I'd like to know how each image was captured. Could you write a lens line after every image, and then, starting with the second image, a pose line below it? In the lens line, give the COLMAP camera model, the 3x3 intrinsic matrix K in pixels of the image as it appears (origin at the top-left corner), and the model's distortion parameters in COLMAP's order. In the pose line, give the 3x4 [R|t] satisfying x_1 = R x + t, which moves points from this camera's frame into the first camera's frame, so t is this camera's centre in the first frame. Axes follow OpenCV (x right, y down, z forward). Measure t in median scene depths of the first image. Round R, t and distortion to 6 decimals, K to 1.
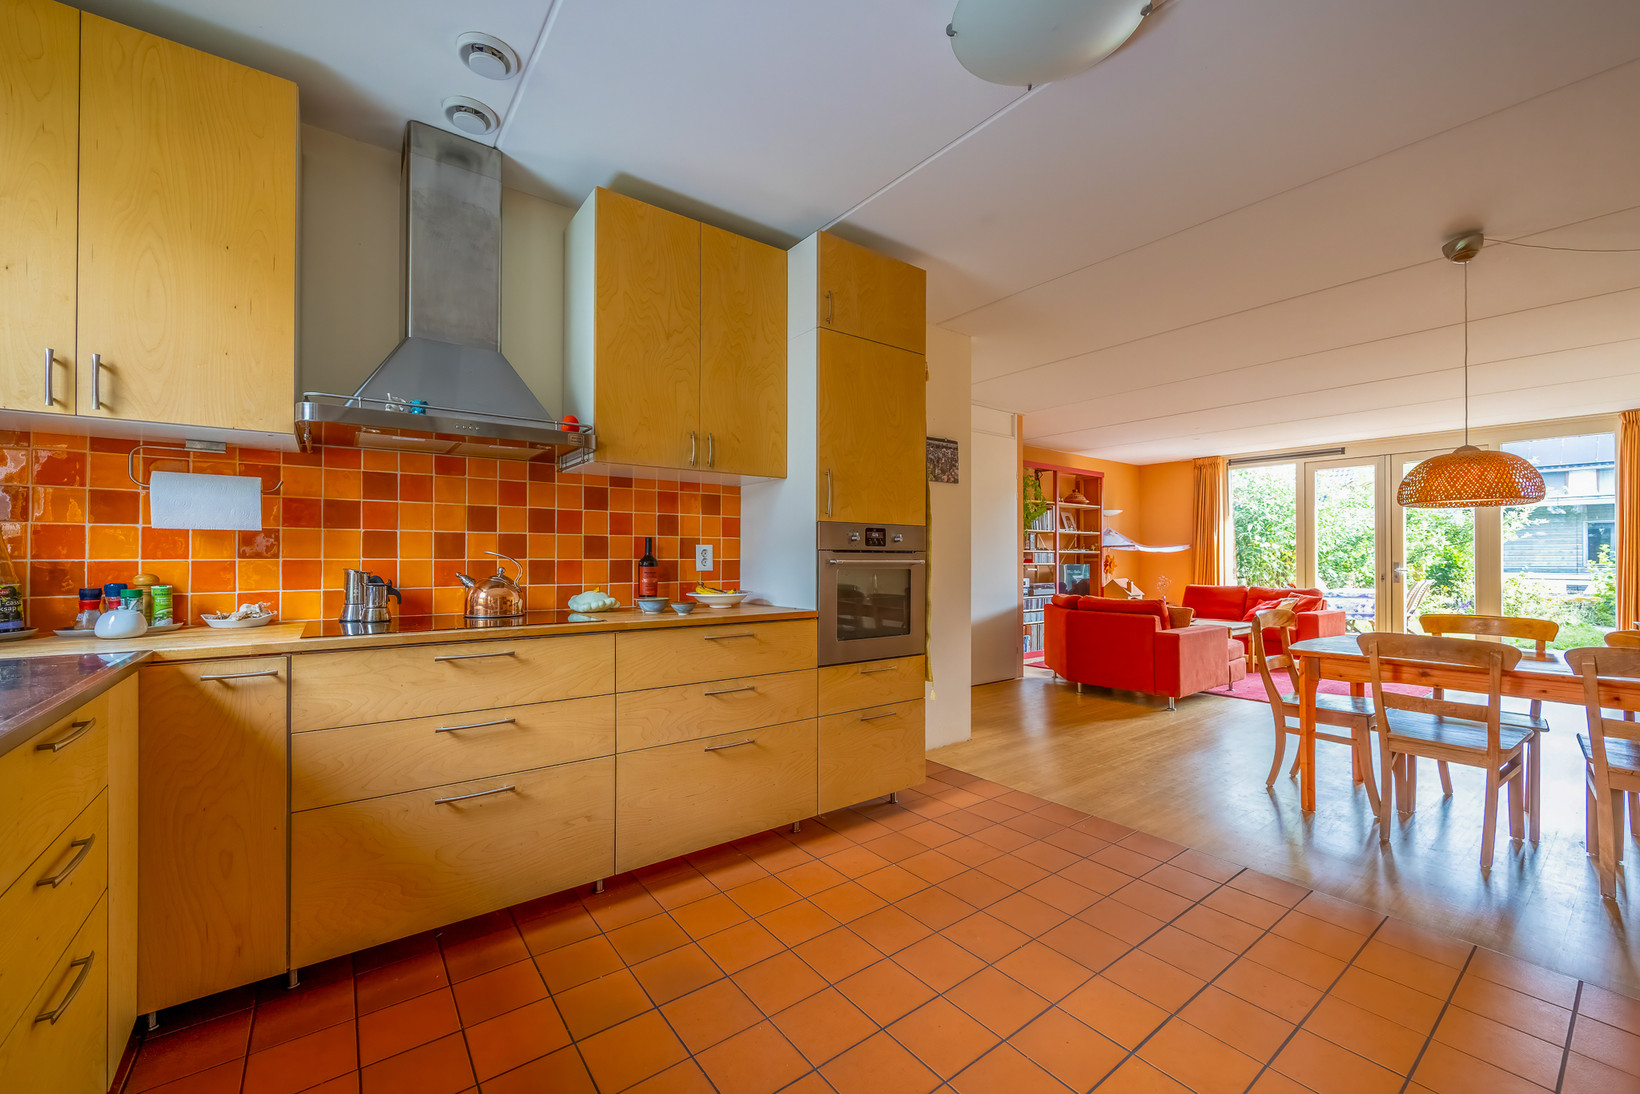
lens RADIAL K [[650.5, 0, 816.8], [0, 650.5, 553.6], [0, 0, 1]] dist [-0.006379, 0.000333]
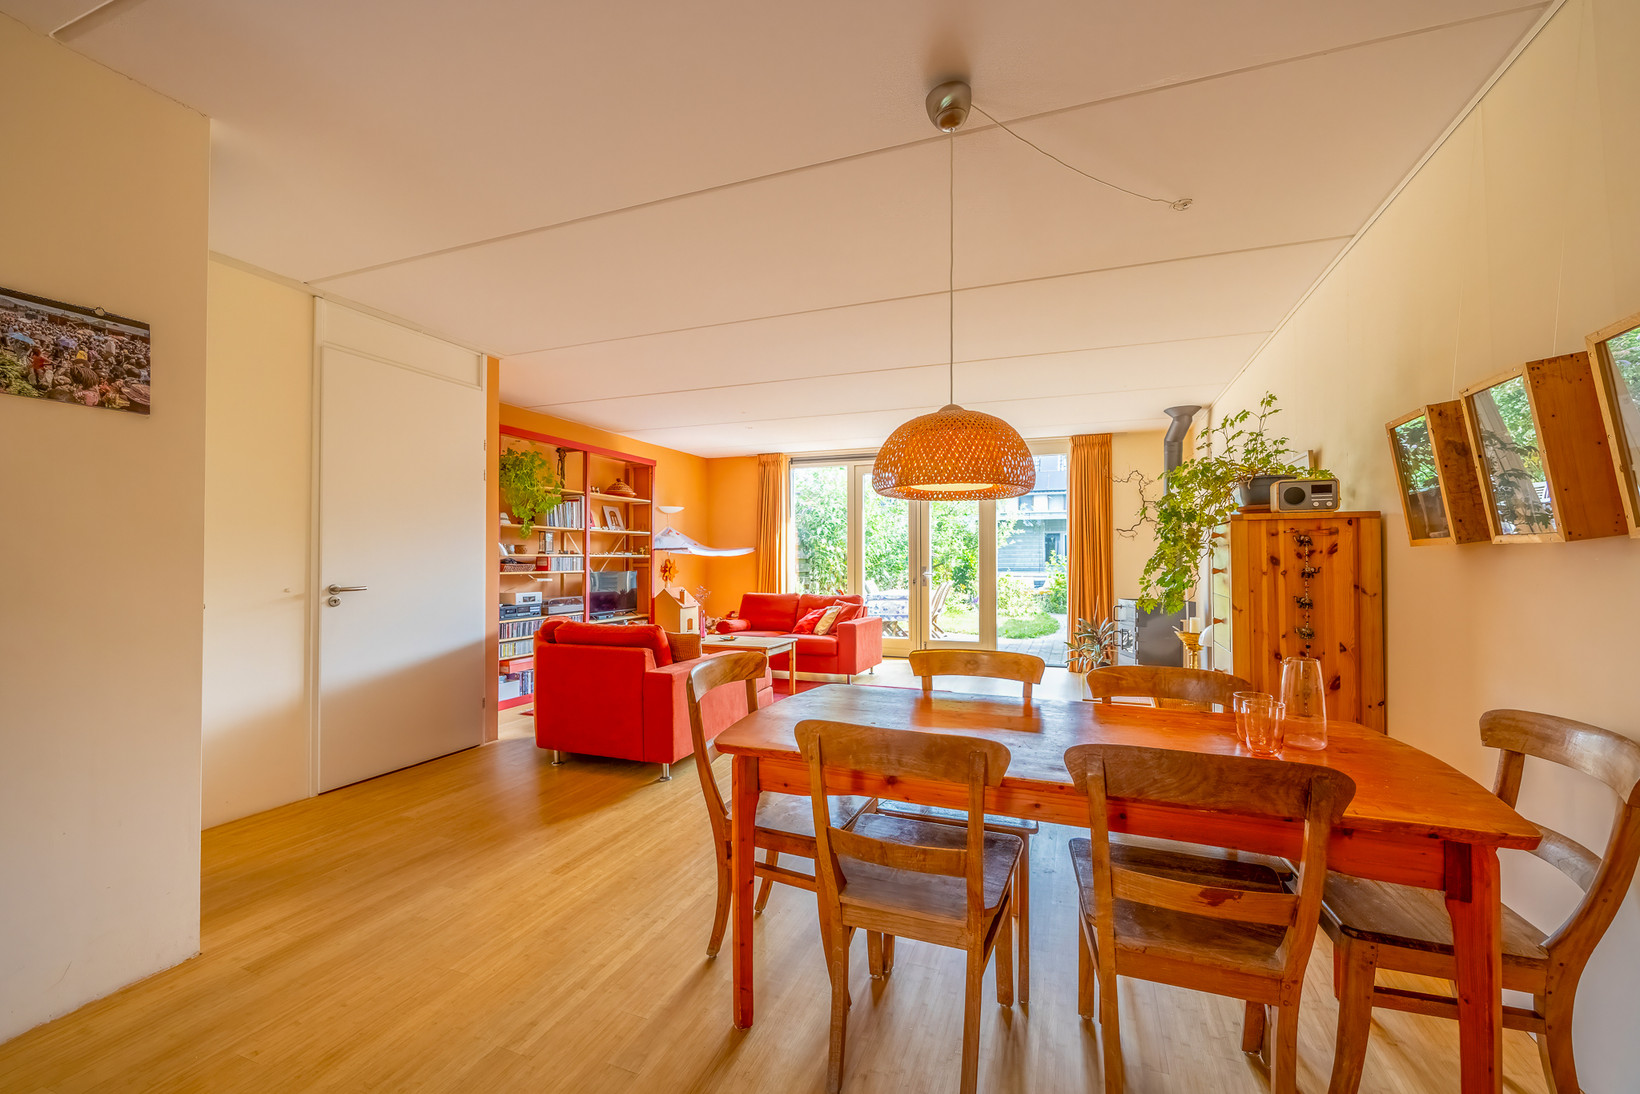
lens RADIAL K [[670.9, 0, 834.4], [0, 670.9, 550.0], [0, 0, 1]] dist [-0.010173, 0.000046]
pose [[0.839663, 0.006107, 0.543074, 0.172913], [-0.002658, 0.999971, -0.007135, -0.004599], [-0.543102, 0.004547, 0.839654, 0.159277]]
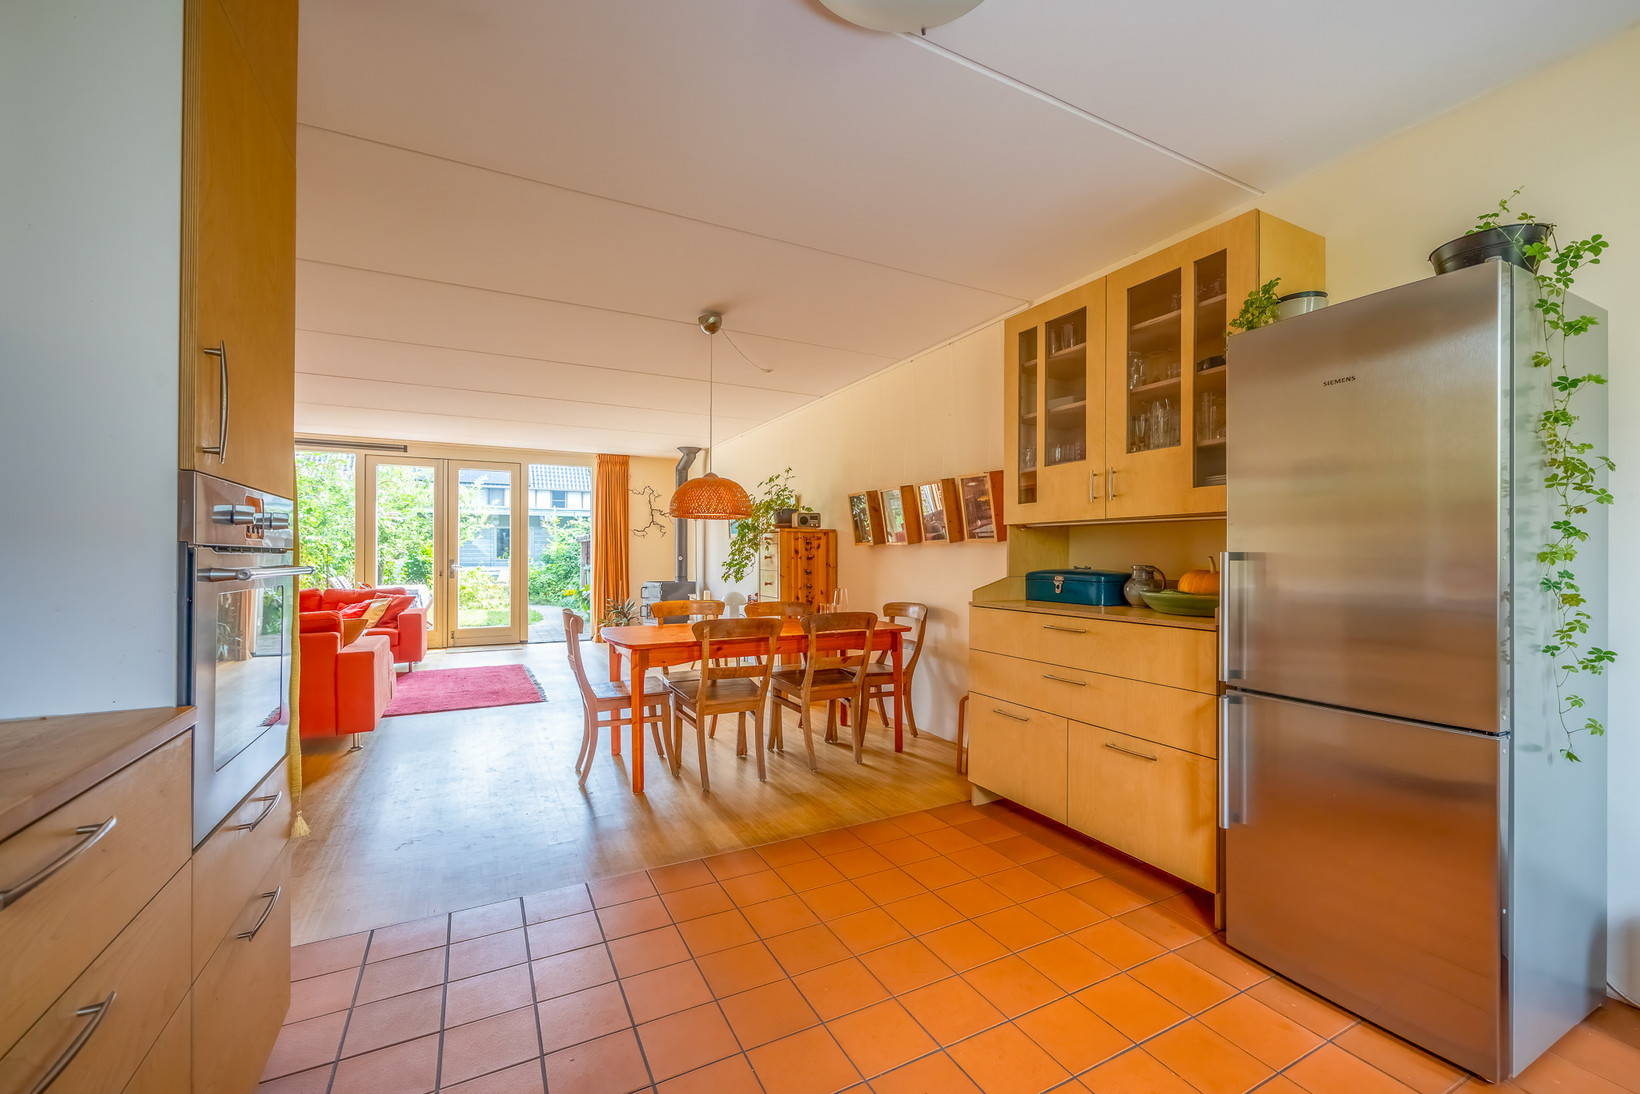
lens RADIAL K [[670.9, 0, 834.4], [0, 670.9, 550.0], [0, 0, 1]] dist [-0.010173, 0.000046]
pose [[0.157328, 0.006190, 0.987527, -0.099747], [-0.007107, 0.999962, -0.005136, -0.001179], [-0.987521, -0.006210, 0.157366, 0.172591]]
